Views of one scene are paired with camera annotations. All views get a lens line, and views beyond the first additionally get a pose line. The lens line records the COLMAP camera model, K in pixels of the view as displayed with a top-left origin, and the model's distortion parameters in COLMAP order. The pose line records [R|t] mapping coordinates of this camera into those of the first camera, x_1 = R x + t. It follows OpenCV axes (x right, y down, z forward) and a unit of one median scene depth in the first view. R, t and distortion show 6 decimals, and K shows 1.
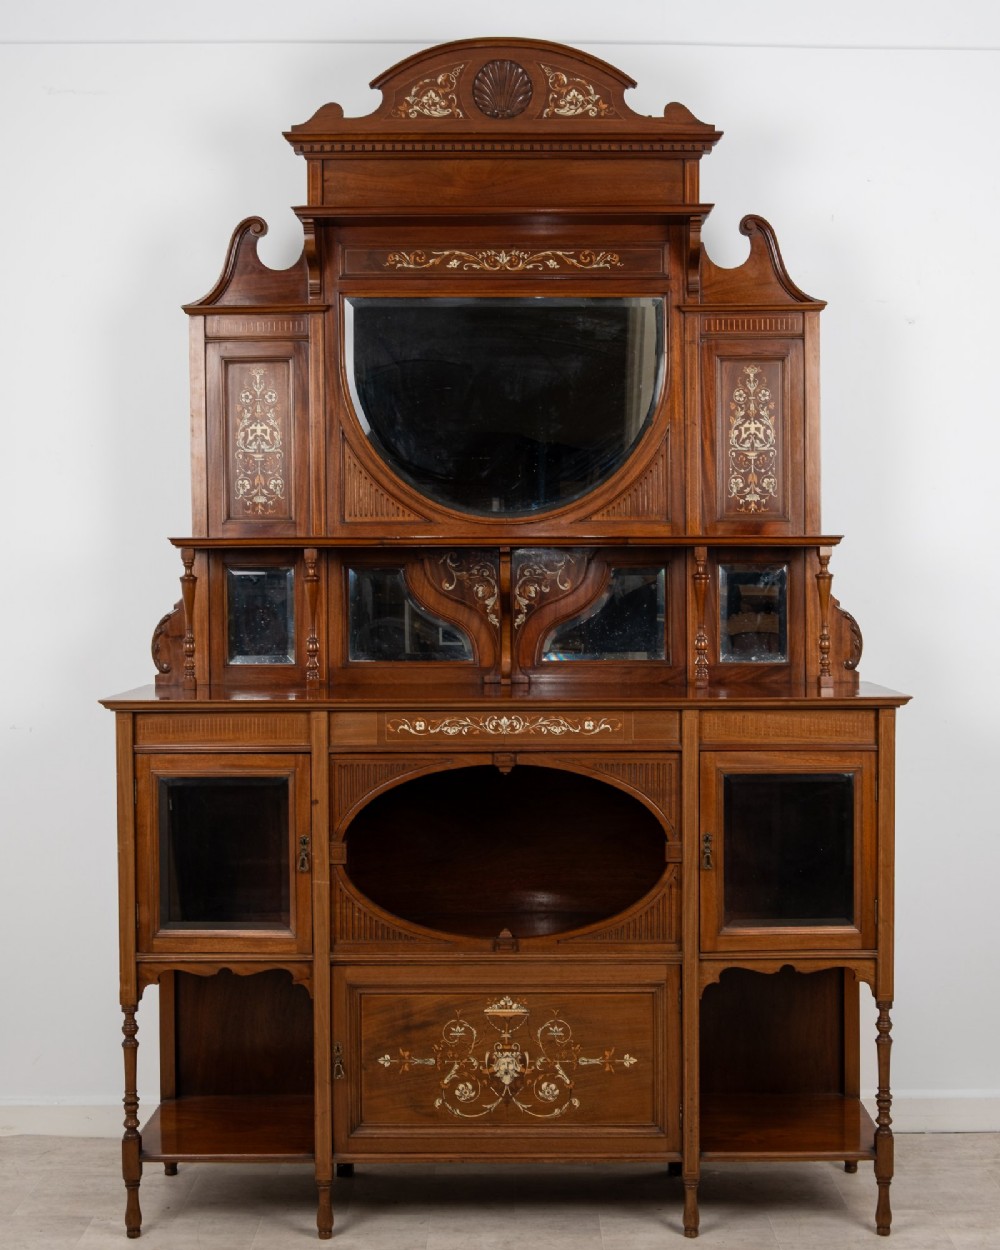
lens RADIAL K [[1841.9, 0, 518.8], [0, 1841.9, 602.7], [0, 0, 1]] dist [0.002654, 0.000000]
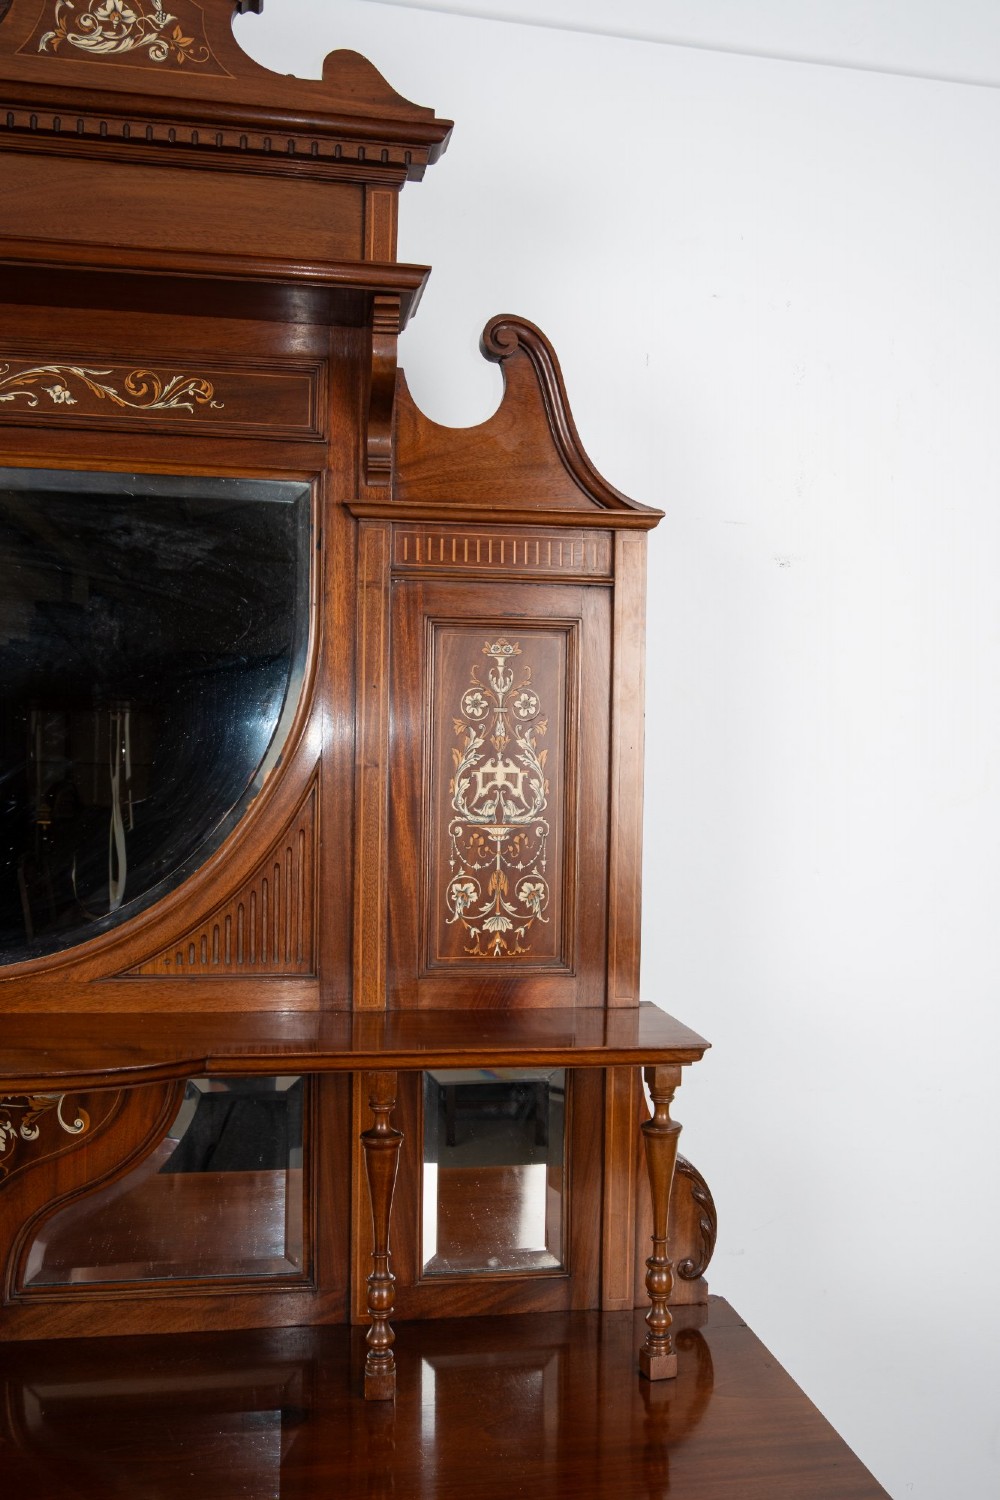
lens RADIAL K [[1374.2, 0, 499.4], [0, 1374.2, 766.2], [0, 0, 1]] dist [-0.047680, 0.000000]
pose [[0.983354, 0.019612, 0.180637, 0.064646], [-0.018909, 0.999805, -0.005613, -0.095731], [-0.180712, 0.002104, 0.983534, 0.664567]]
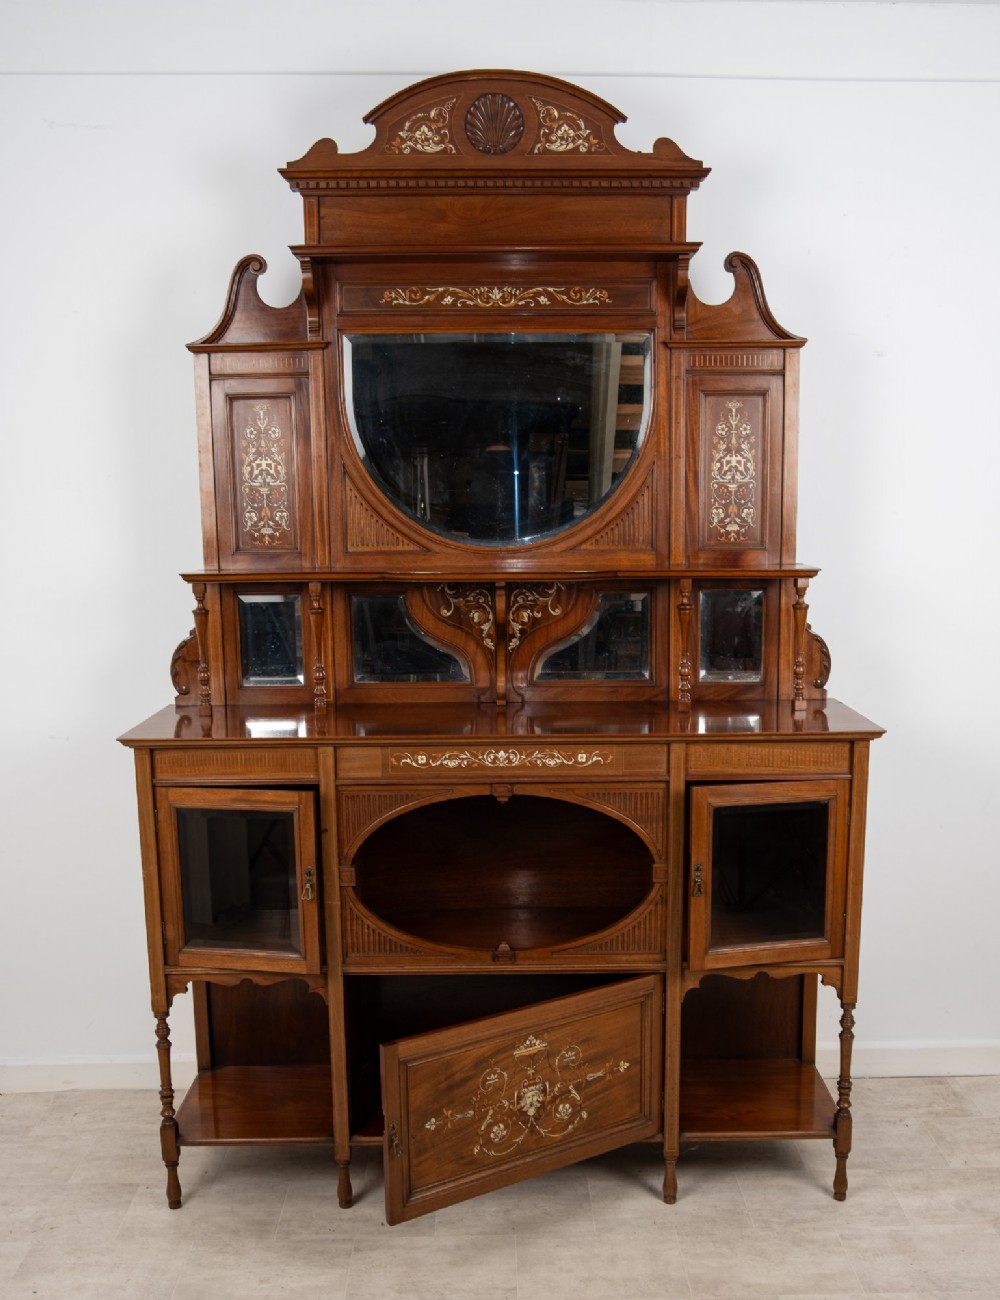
lens RADIAL K [[1409.0, 0, 519.2], [0, 1409.0, 762.9], [0, 0, 1]] dist [-0.057853, 0.000000]
pose [[0.999846, -0.006842, 0.016134, -0.009885], [0.003993, 0.985363, 0.170422, -0.062319], [-0.017064, -0.170331, 0.985239, 0.183585]]
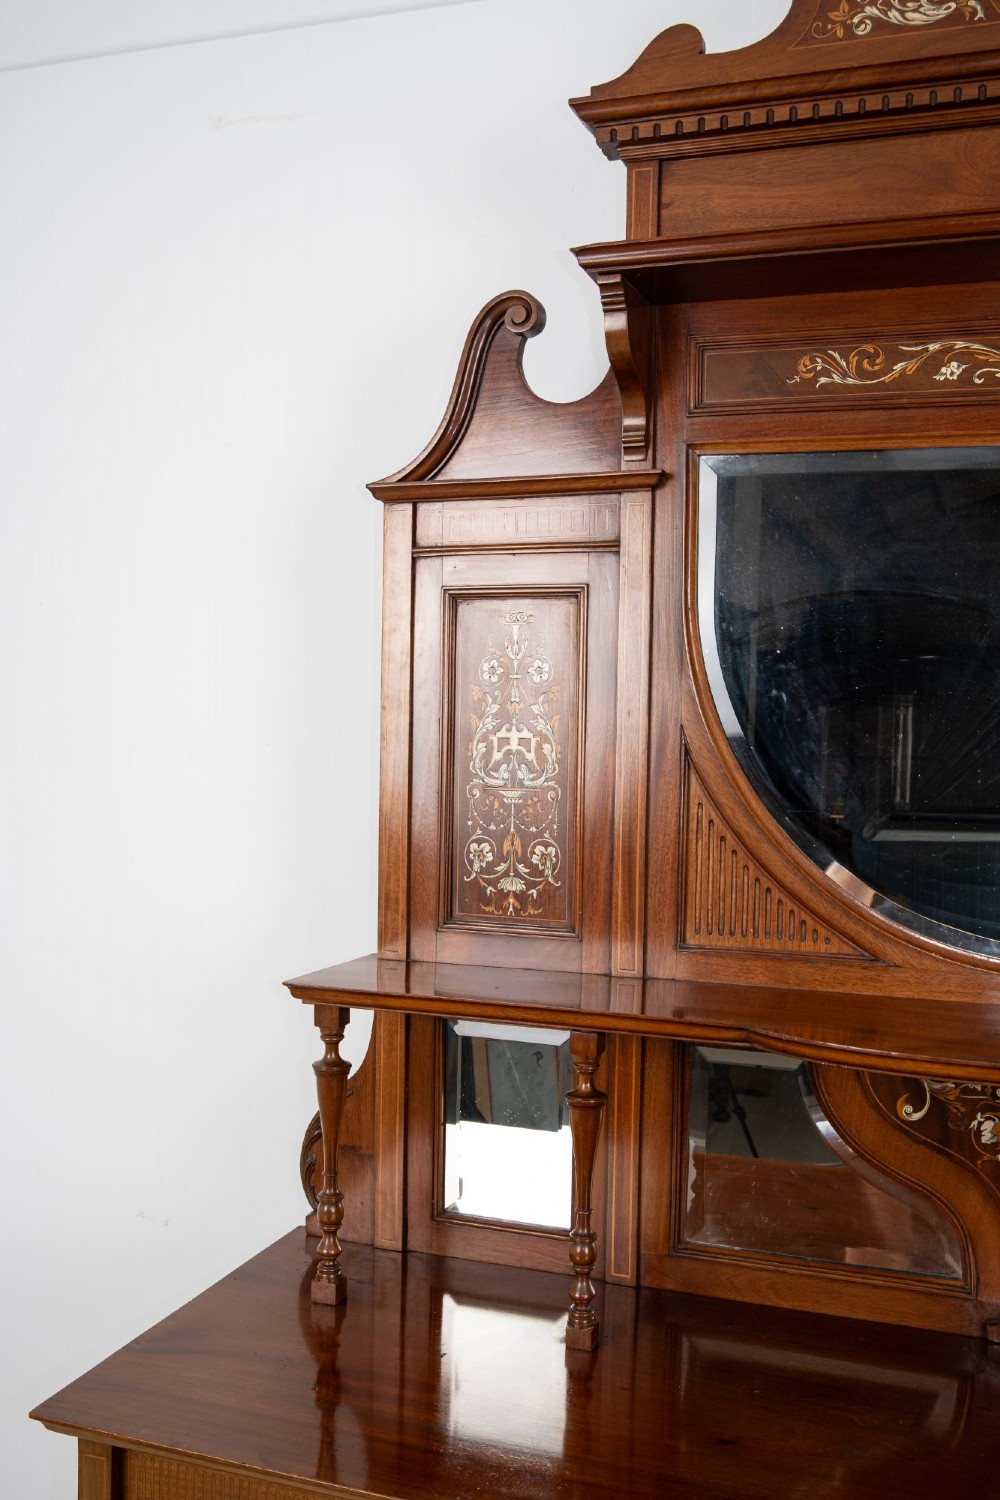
lens RADIAL K [[1383.4, 0, 522.0], [0, 1383.4, 758.6], [0, 0, 1]] dist [-0.051162, 0.000000]
pose [[0.947259, 0.034875, -0.318567, -0.025095], [-0.034571, 0.999380, 0.006609, -0.092144], [0.318600, 0.004752, 0.947877, 0.666727]]
